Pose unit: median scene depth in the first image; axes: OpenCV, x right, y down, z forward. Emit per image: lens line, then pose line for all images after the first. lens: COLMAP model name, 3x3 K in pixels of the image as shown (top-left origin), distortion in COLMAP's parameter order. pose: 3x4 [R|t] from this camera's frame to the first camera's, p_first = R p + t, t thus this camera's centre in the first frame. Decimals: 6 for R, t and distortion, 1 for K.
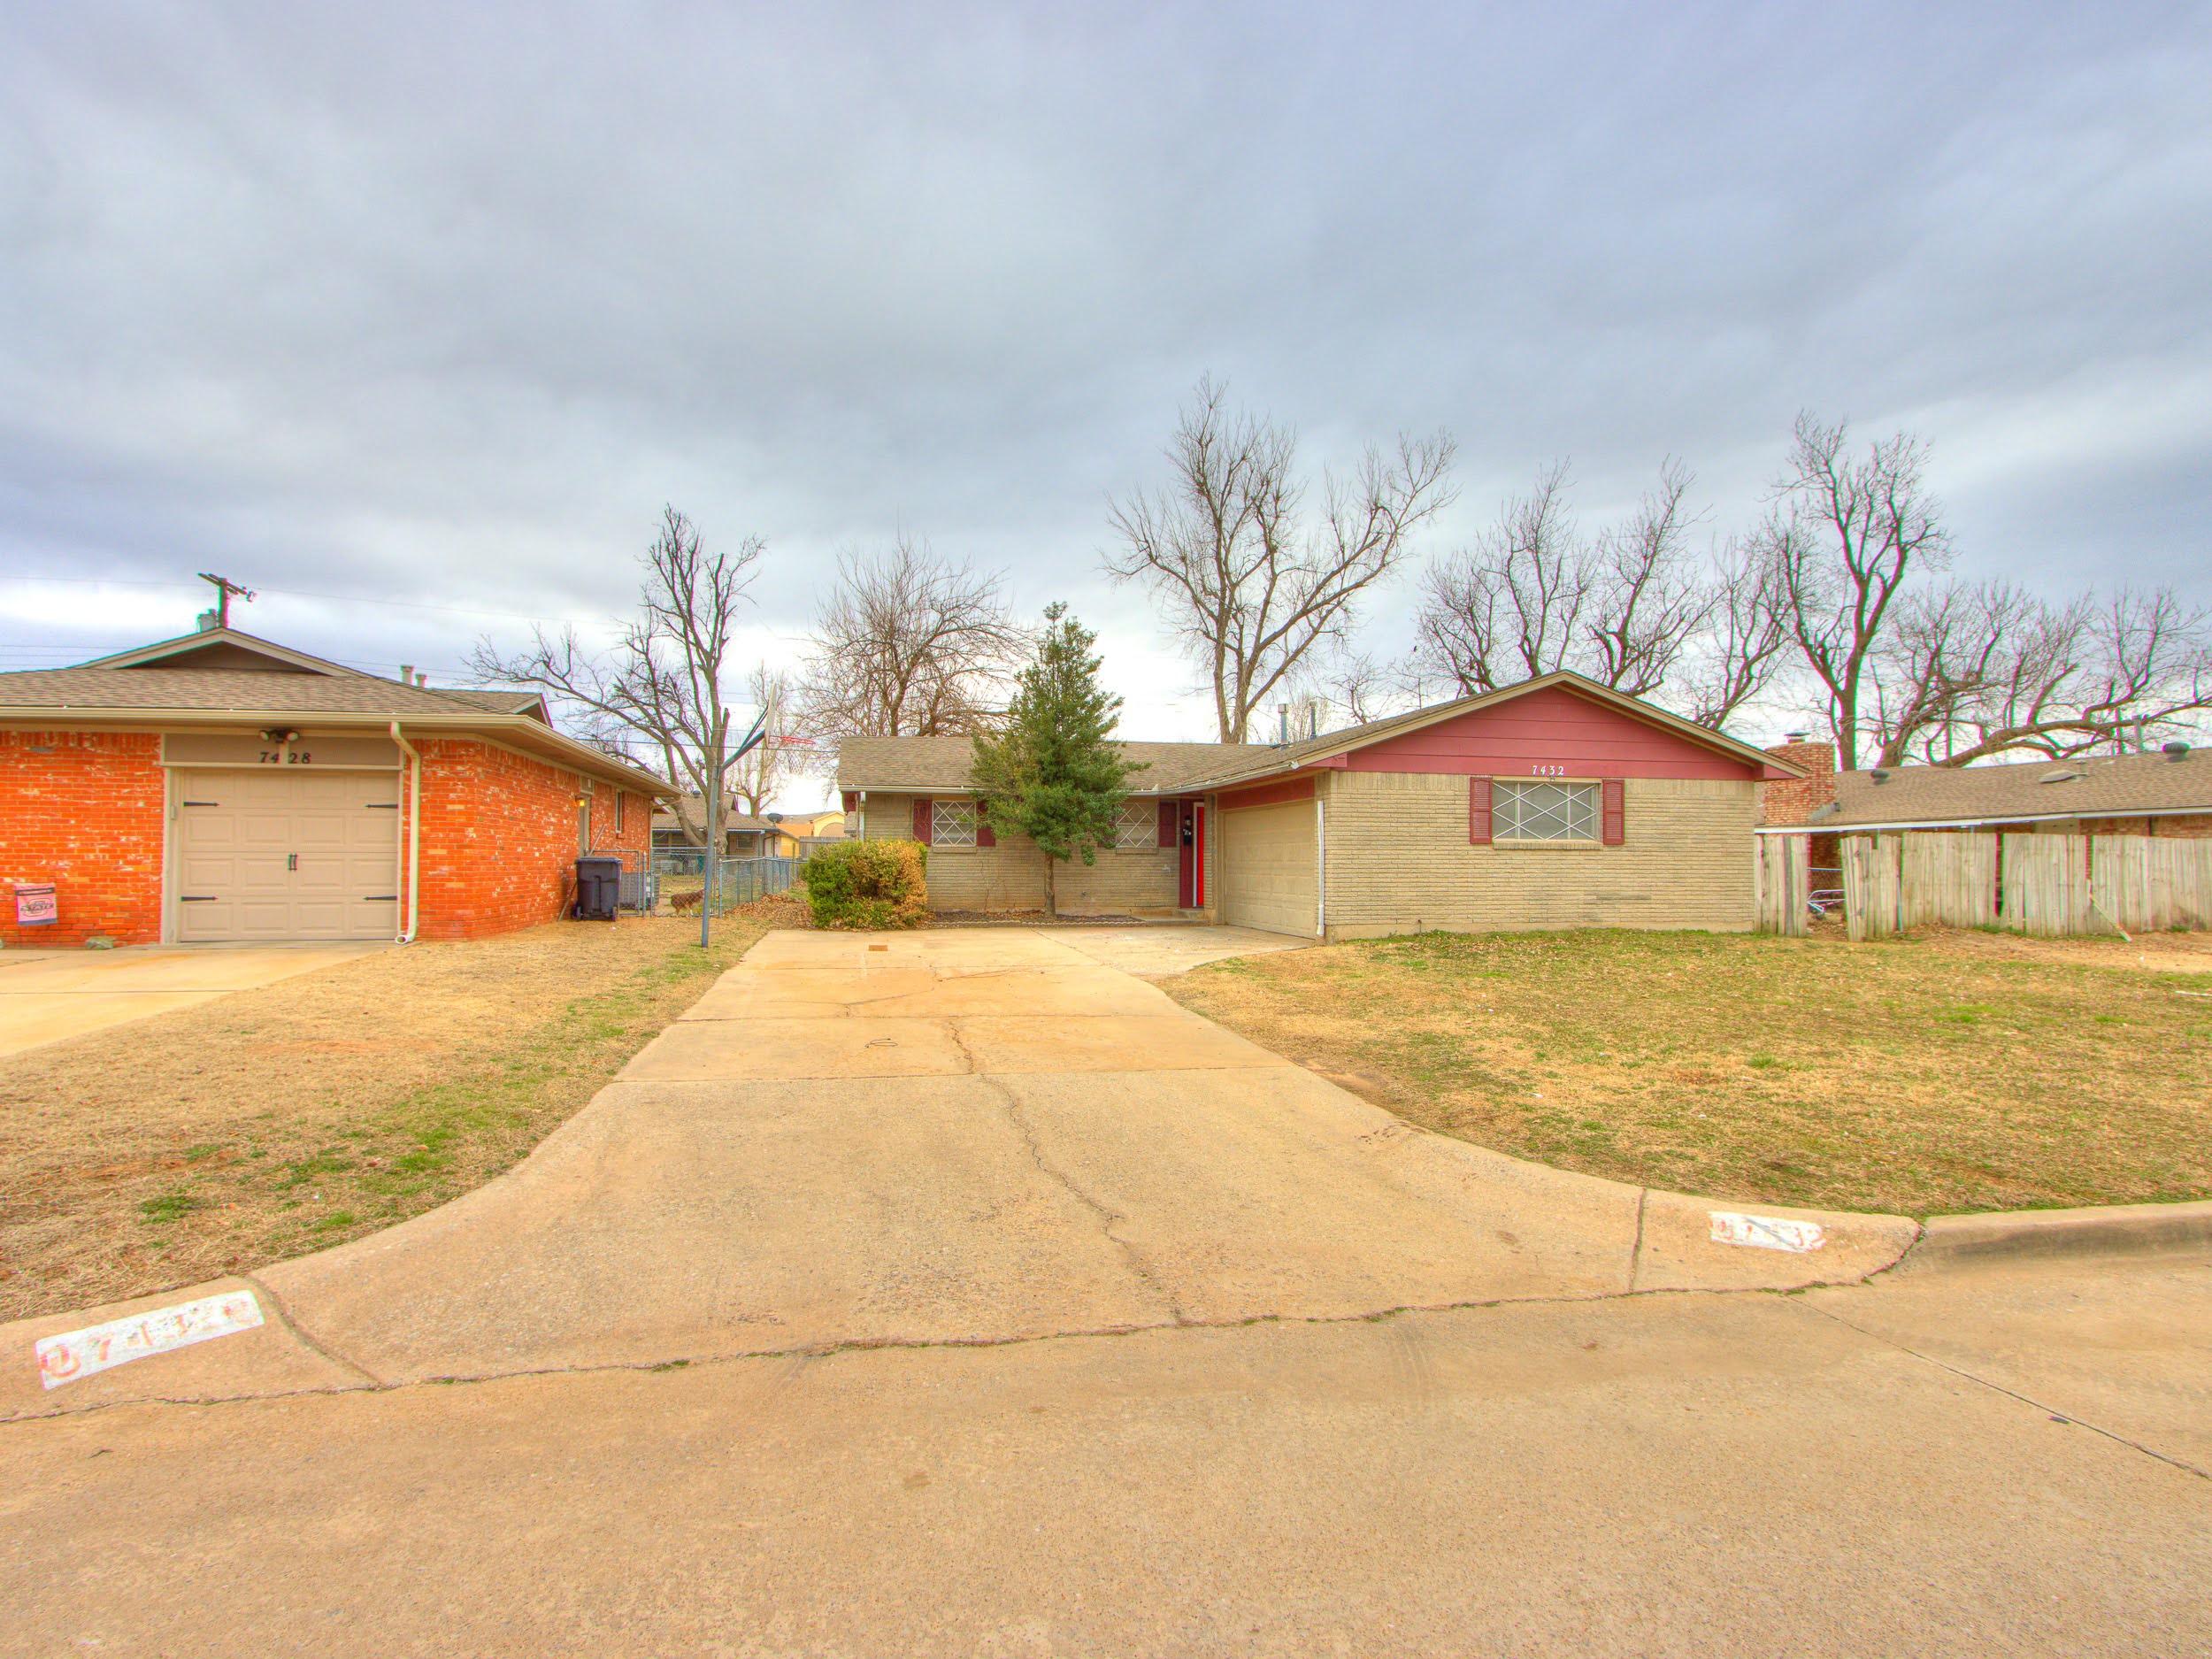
lens RADIAL K [[1141.0, 0, 1042.9], [0, 1141.0, 860.9], [0, 0, 1]] dist [-0.000267, -0.000825]
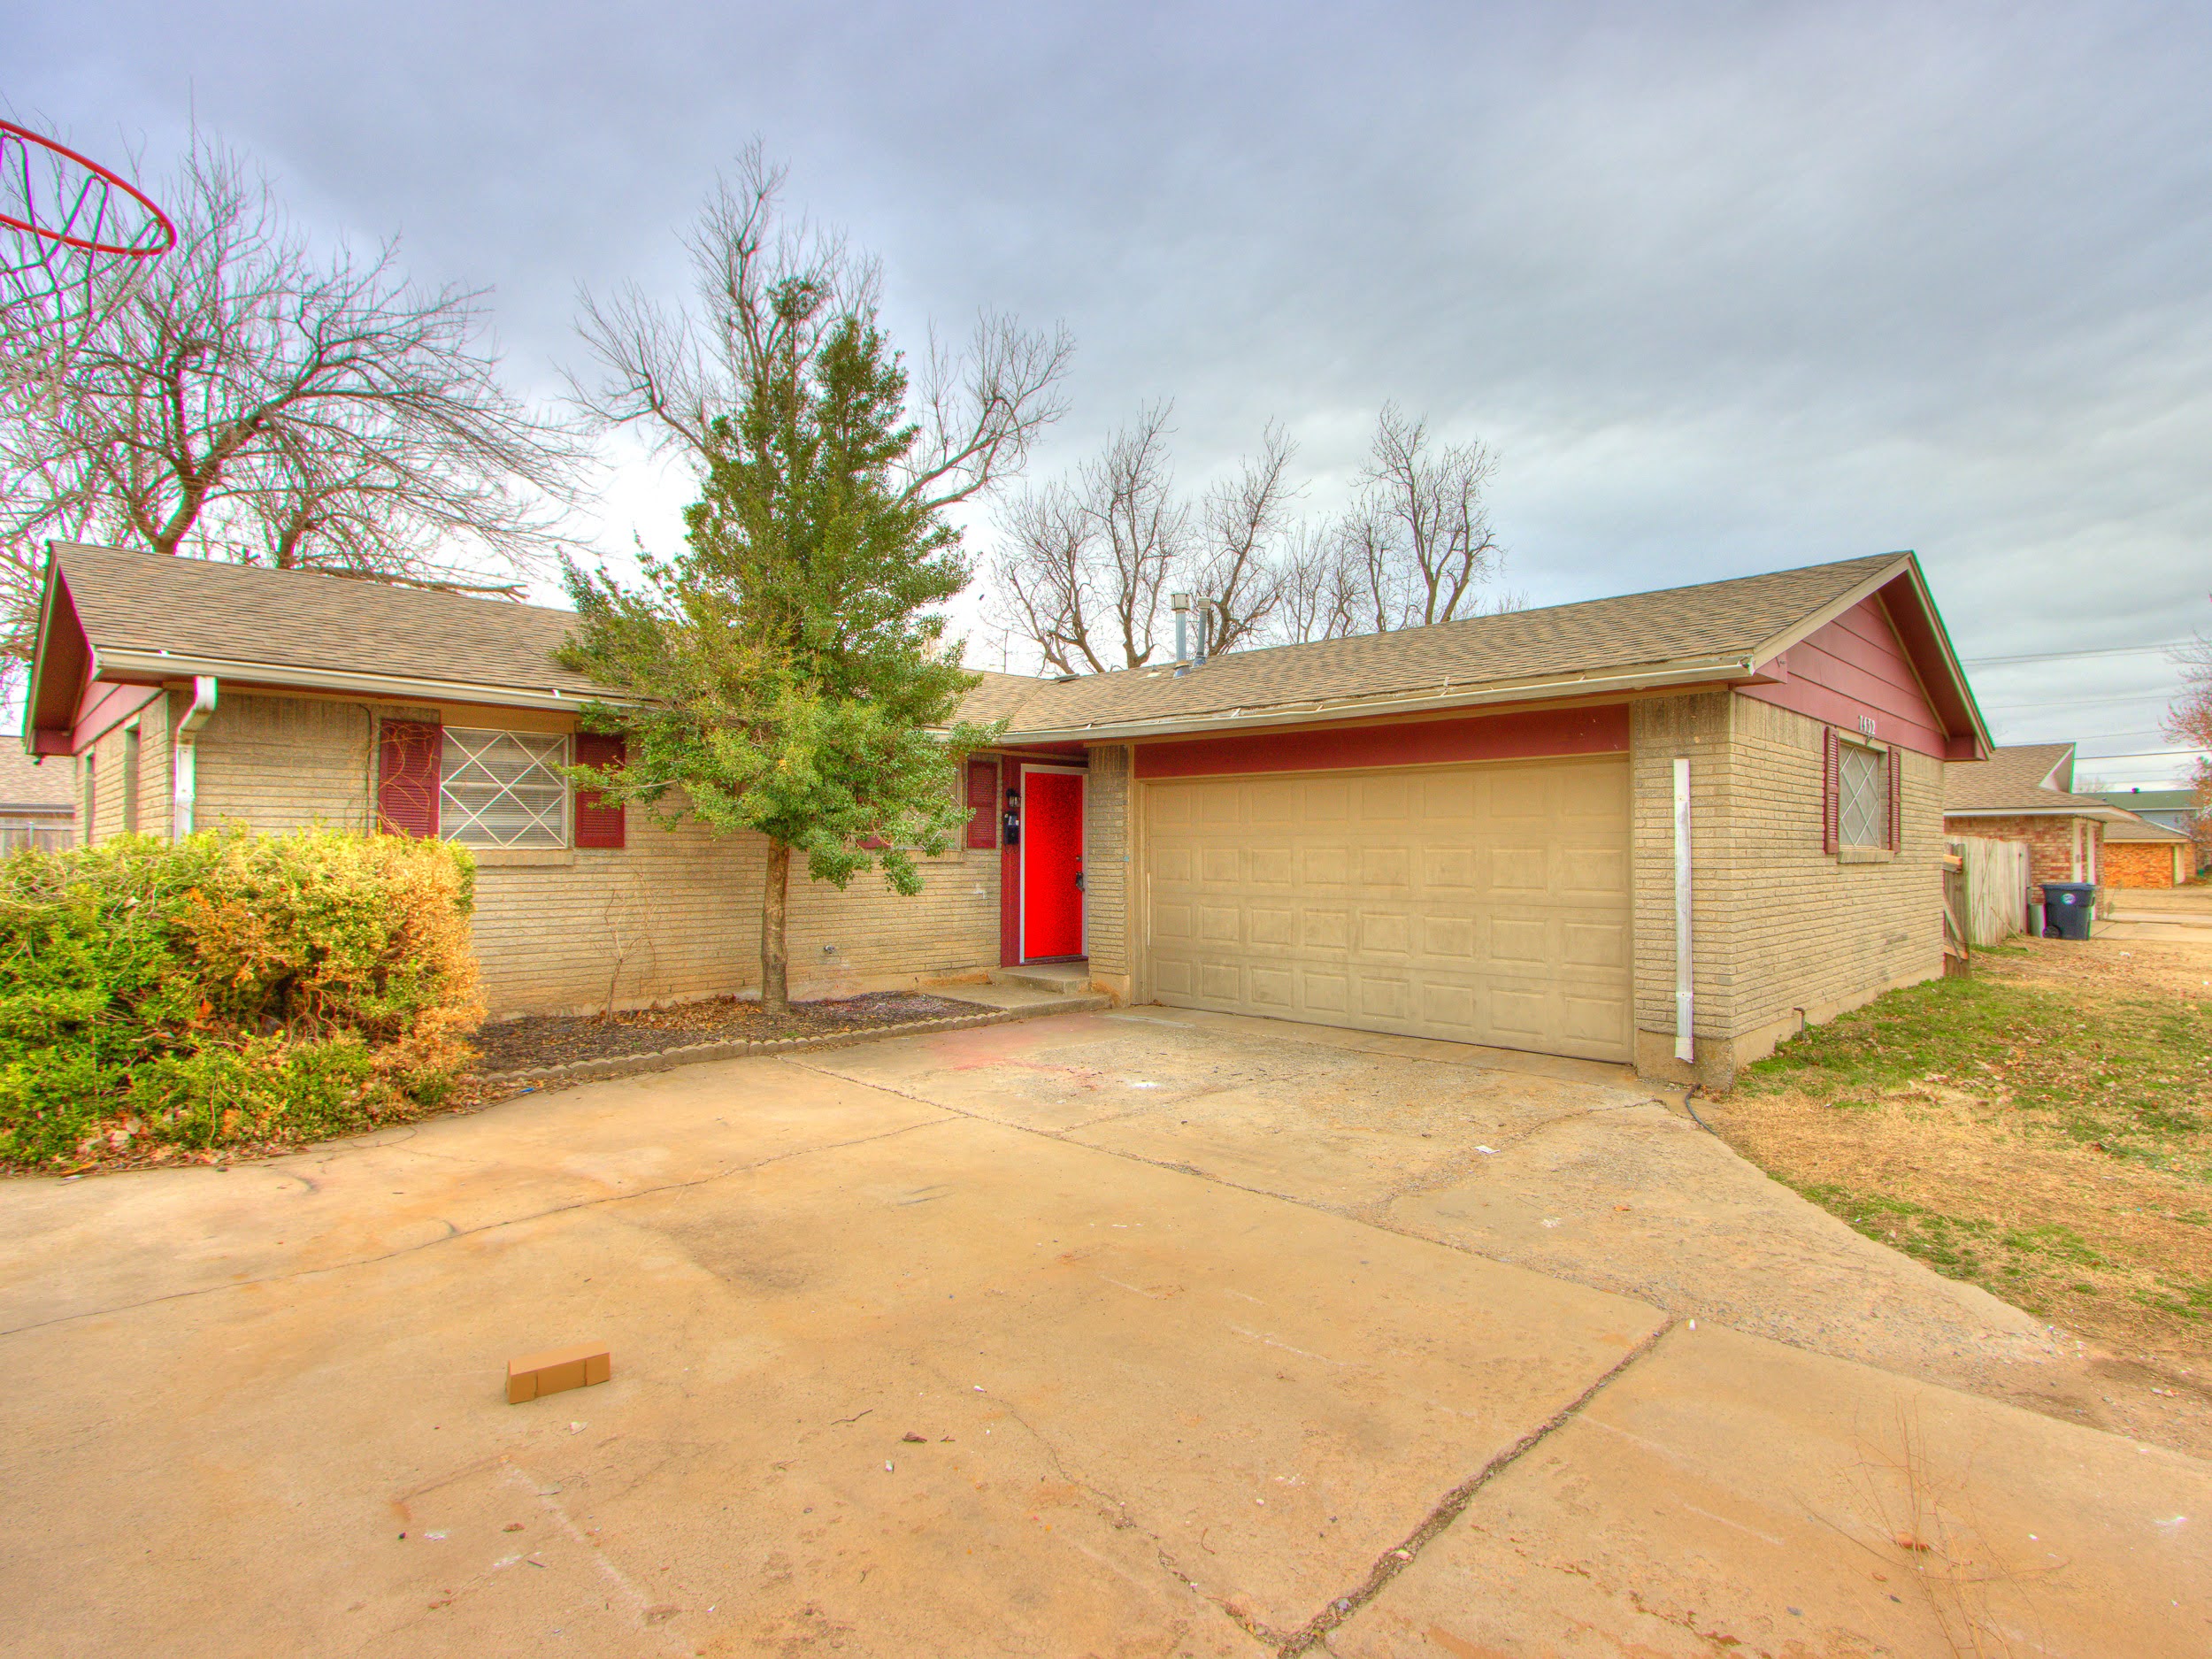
lens RADIAL K [[1071.6, 0, 1106.0], [0, 1071.6, 829.5], [0, 0, 1]] dist [0.011552, 0.000371]
pose [[0.784962, 0.006964, 0.619504, -0.141959], [0.002214, 0.999899, -0.014046, -0.013798], [-0.619540, 0.012397, 0.784868, 0.591867]]
